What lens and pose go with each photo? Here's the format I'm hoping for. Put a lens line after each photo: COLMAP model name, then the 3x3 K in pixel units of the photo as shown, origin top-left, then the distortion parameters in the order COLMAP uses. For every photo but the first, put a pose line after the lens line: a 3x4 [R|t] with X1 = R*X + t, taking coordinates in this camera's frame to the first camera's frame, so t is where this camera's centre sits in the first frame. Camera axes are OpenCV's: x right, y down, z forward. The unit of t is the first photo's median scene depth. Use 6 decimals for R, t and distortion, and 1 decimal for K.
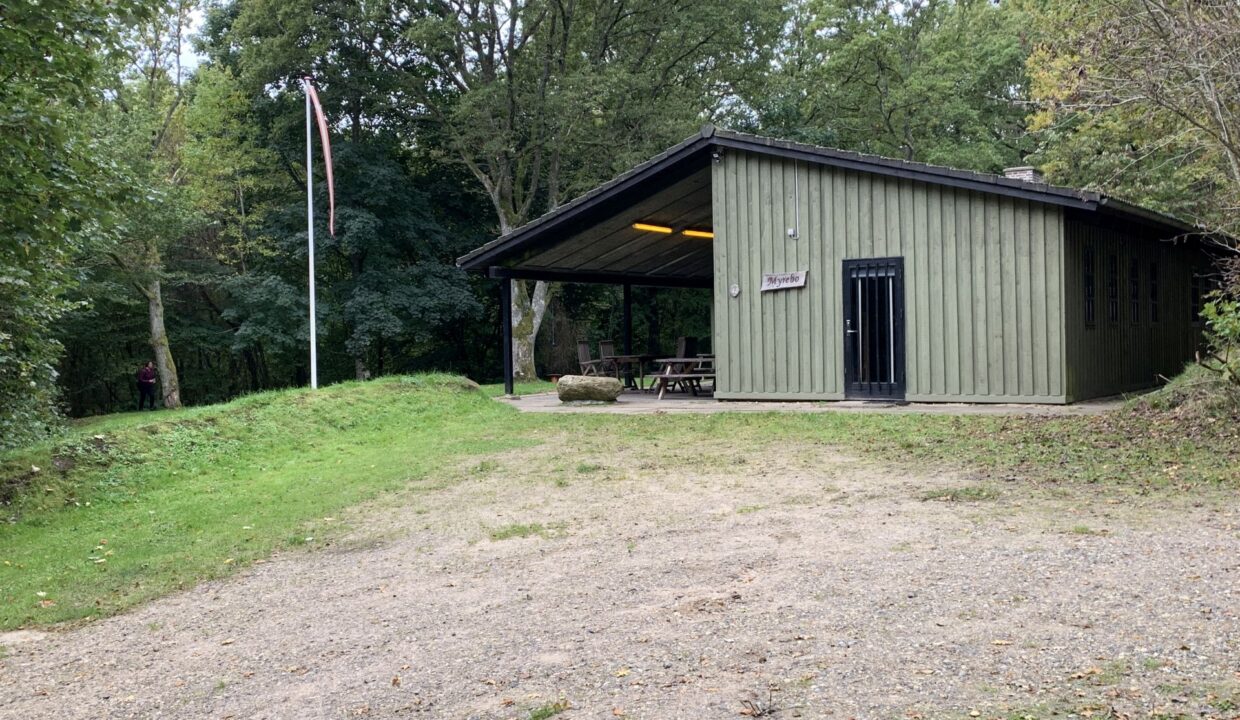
lens RADIAL K [[1239.8, 0, 620.0], [0, 1239.8, 360.0], [0, 0, 1]] dist [-0.006341, -0.007519]
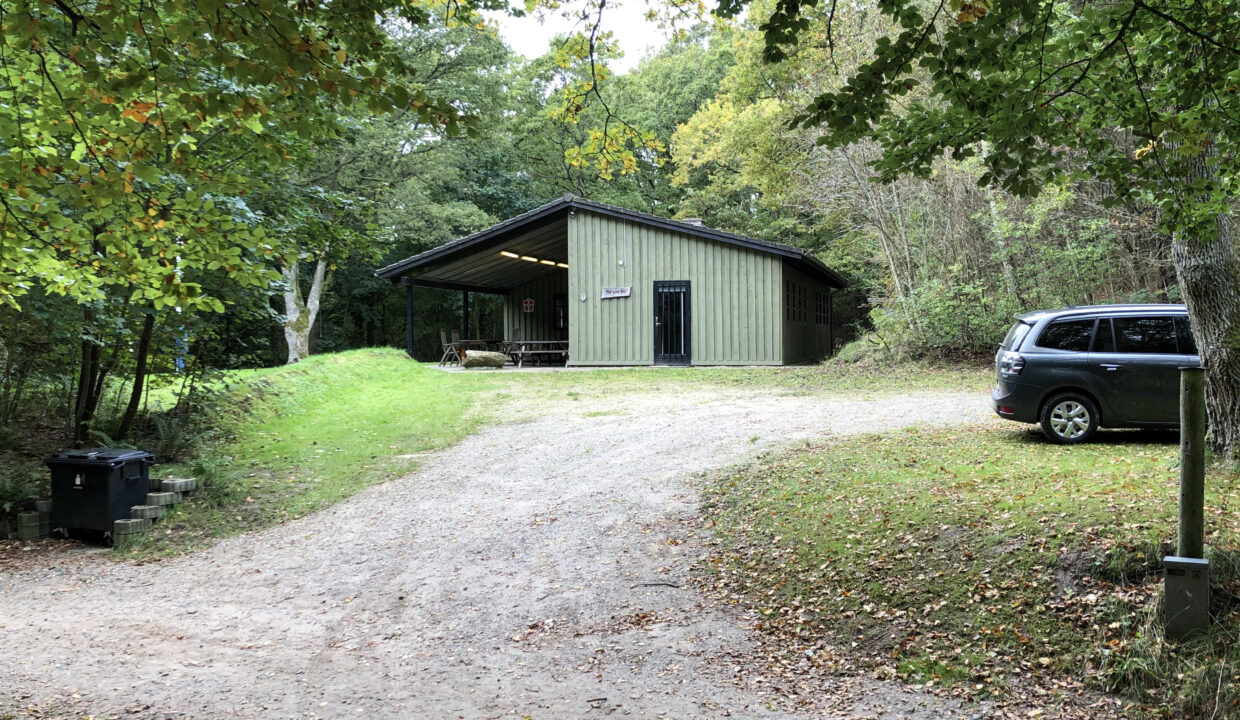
lens RADIAL K [[1194.1, 0, 620.0], [0, 1194.1, 360.0], [0, 0, 1]] dist [0.002389, -0.000083]
pose [[0.934439, 0.007433, 0.356045, -0.426341], [-0.005565, 0.999965, -0.006270, 0.035505], [-0.356079, 0.003878, 0.934448, -0.477048]]
